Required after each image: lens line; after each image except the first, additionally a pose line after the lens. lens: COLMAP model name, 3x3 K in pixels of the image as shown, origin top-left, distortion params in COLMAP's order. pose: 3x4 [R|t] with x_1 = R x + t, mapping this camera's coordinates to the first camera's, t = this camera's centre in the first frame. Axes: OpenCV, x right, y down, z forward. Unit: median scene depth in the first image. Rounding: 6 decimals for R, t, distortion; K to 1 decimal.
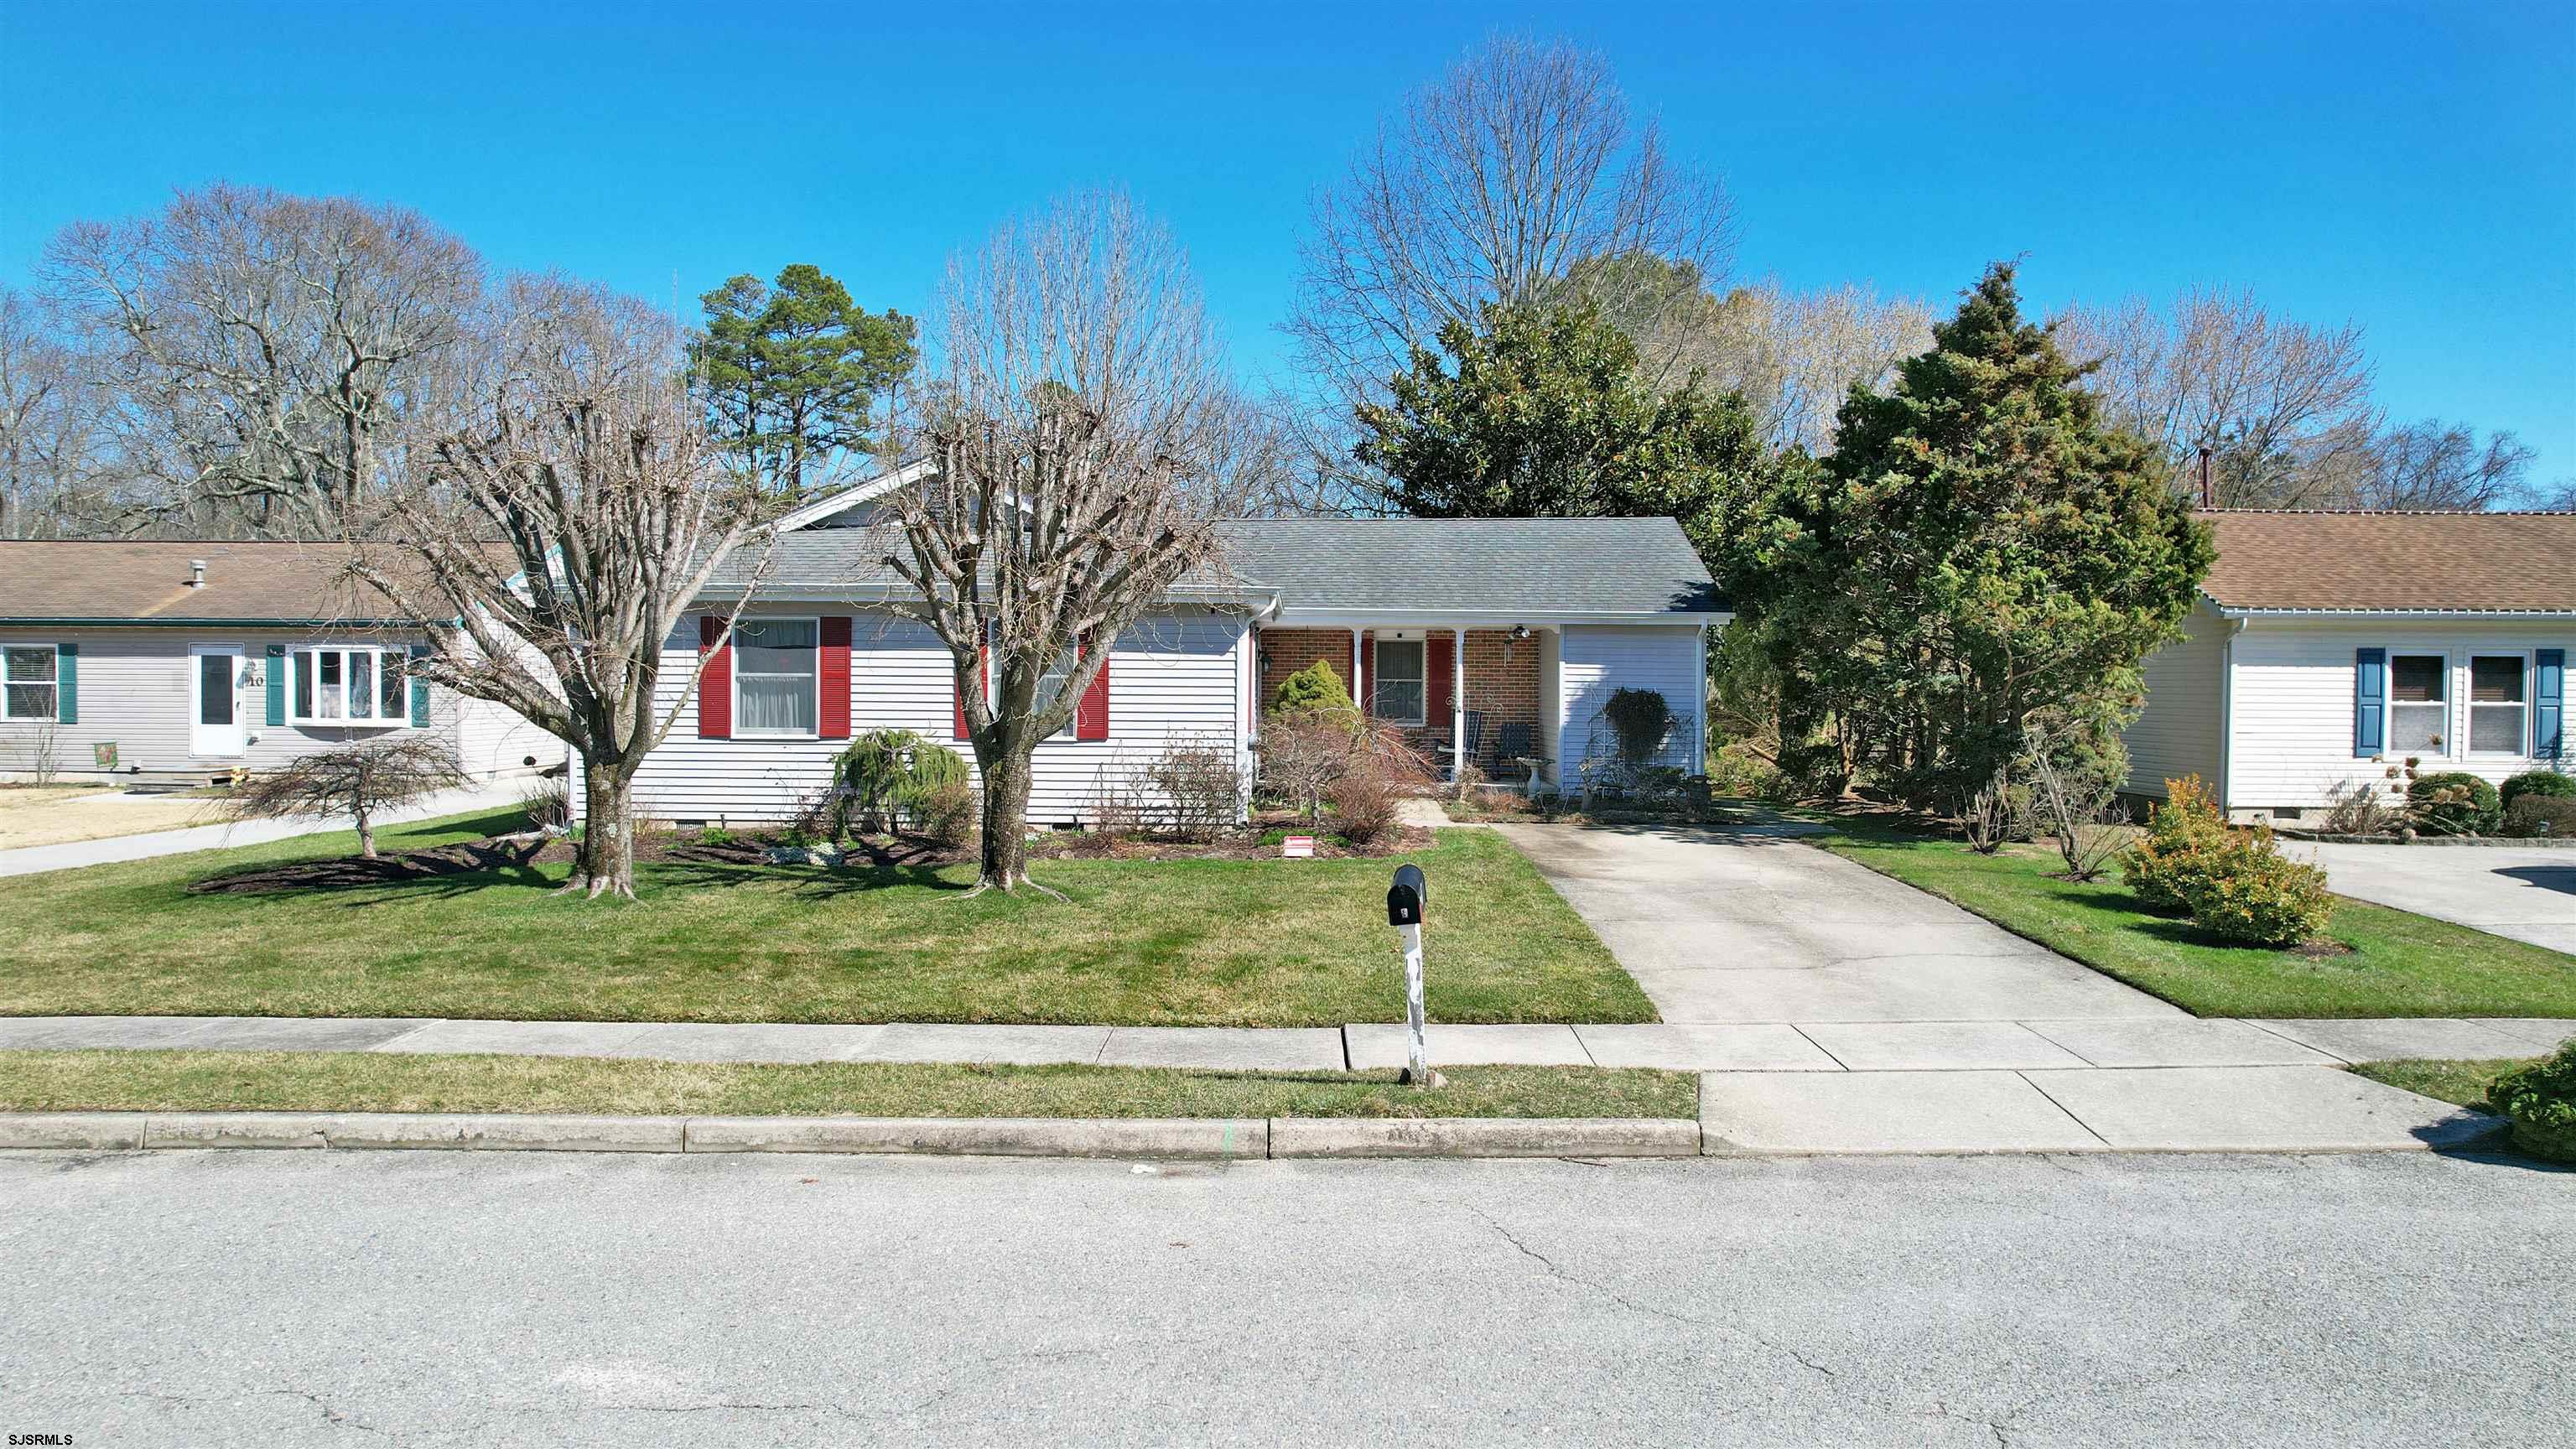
lens RADIAL K [[1651.5, 0, 1285.6], [0, 1651.5, 717.9], [0, 0, 1]] dist [-0.062051, 0.052703]
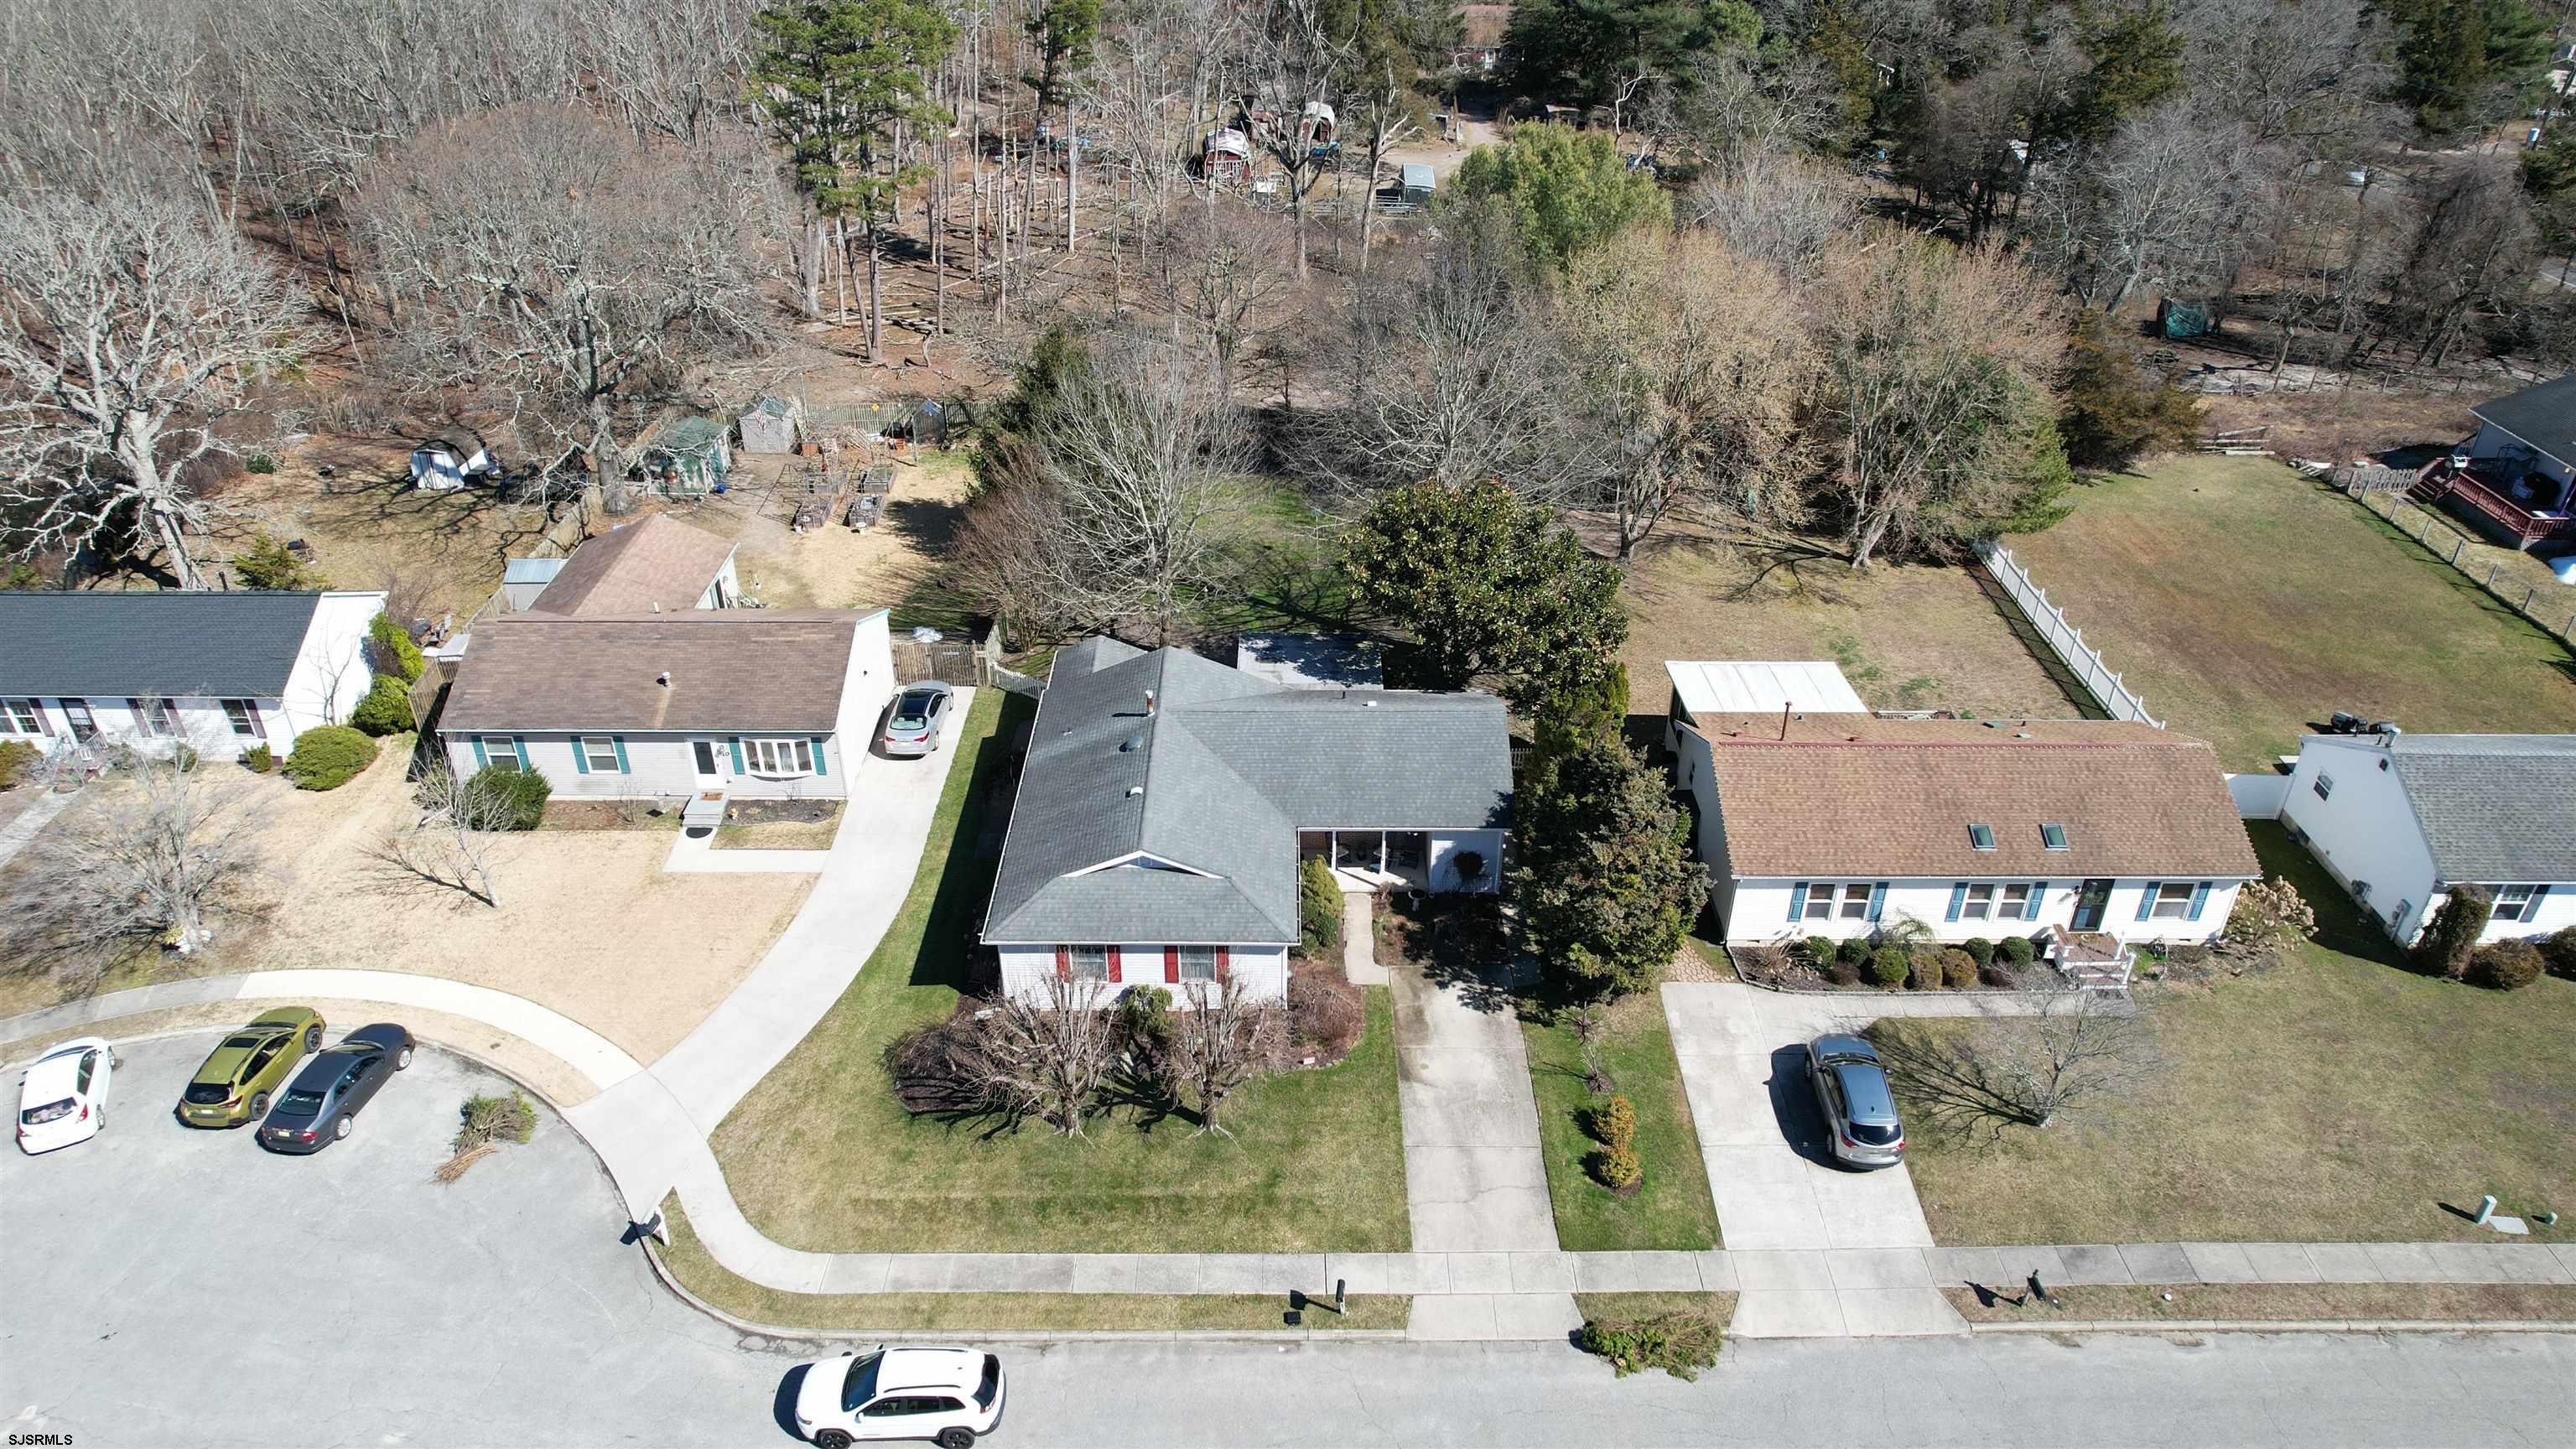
lens RADIAL K [[1651.5, 0, 1289.5], [0, 1651.5, 713.3], [0, 0, 1]] dist [-0.062051, 0.052703]
pose [[0.999883, -0.007034, 0.013556, -0.049176], [-0.000707, 0.865374, 0.501125, -1.535139], [-0.015256, -0.501076, 0.865269, -0.889462]]
